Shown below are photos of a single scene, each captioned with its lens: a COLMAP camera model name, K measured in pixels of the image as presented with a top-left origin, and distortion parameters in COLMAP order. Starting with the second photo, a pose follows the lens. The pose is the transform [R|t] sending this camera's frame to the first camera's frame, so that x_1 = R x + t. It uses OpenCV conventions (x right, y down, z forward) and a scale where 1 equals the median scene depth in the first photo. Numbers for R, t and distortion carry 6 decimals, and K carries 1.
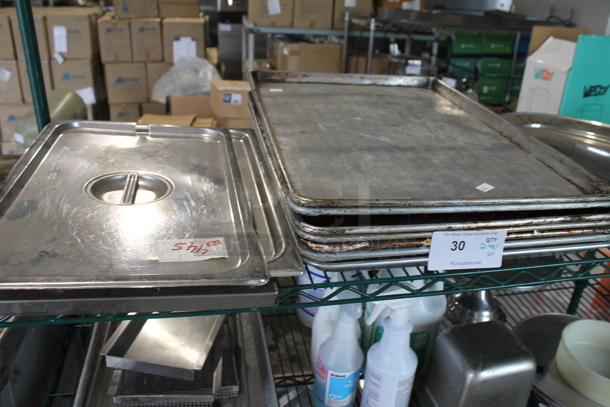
lens RADIAL K [[518.0, 0, 303.6], [0, 518.0, 195.0], [0, 0, 1]] dist [-0.174513, 0.161525]
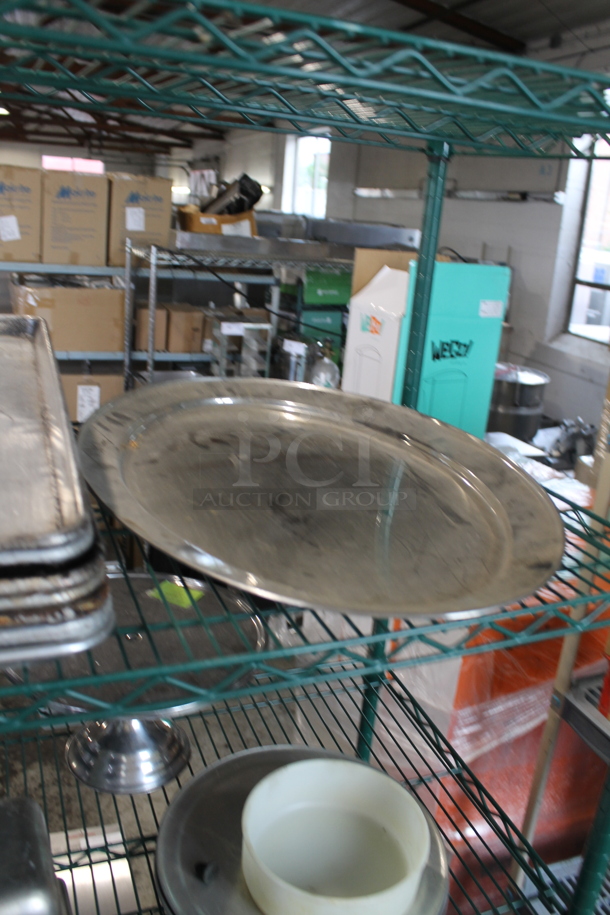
lens RADIAL K [[783.9, 0, 309.5], [0, 783.9, 455.4], [0, 0, 1]] dist [-0.177676, 0.165945]
pose [[0.981485, -0.020841, 0.190400, 0.380454], [0.038070, 0.995456, -0.087285, -0.000866], [-0.187716, 0.092917, 0.977819, 0.157800]]
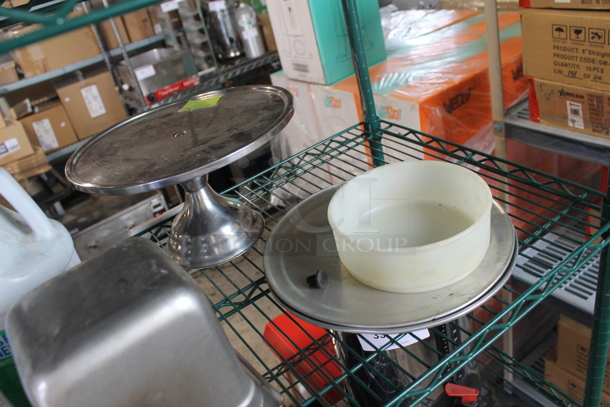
lens RADIAL K [[522.6, 0, 300.4], [0, 522.6, 195.3], [0, 0, 1]] dist [-0.177676, 0.165945]
pose [[0.889077, -0.407784, 0.207974, 0.321438], [0.396247, 0.913072, 0.096370, 0.166094], [-0.229193, -0.003271, 0.973375, 0.351017]]
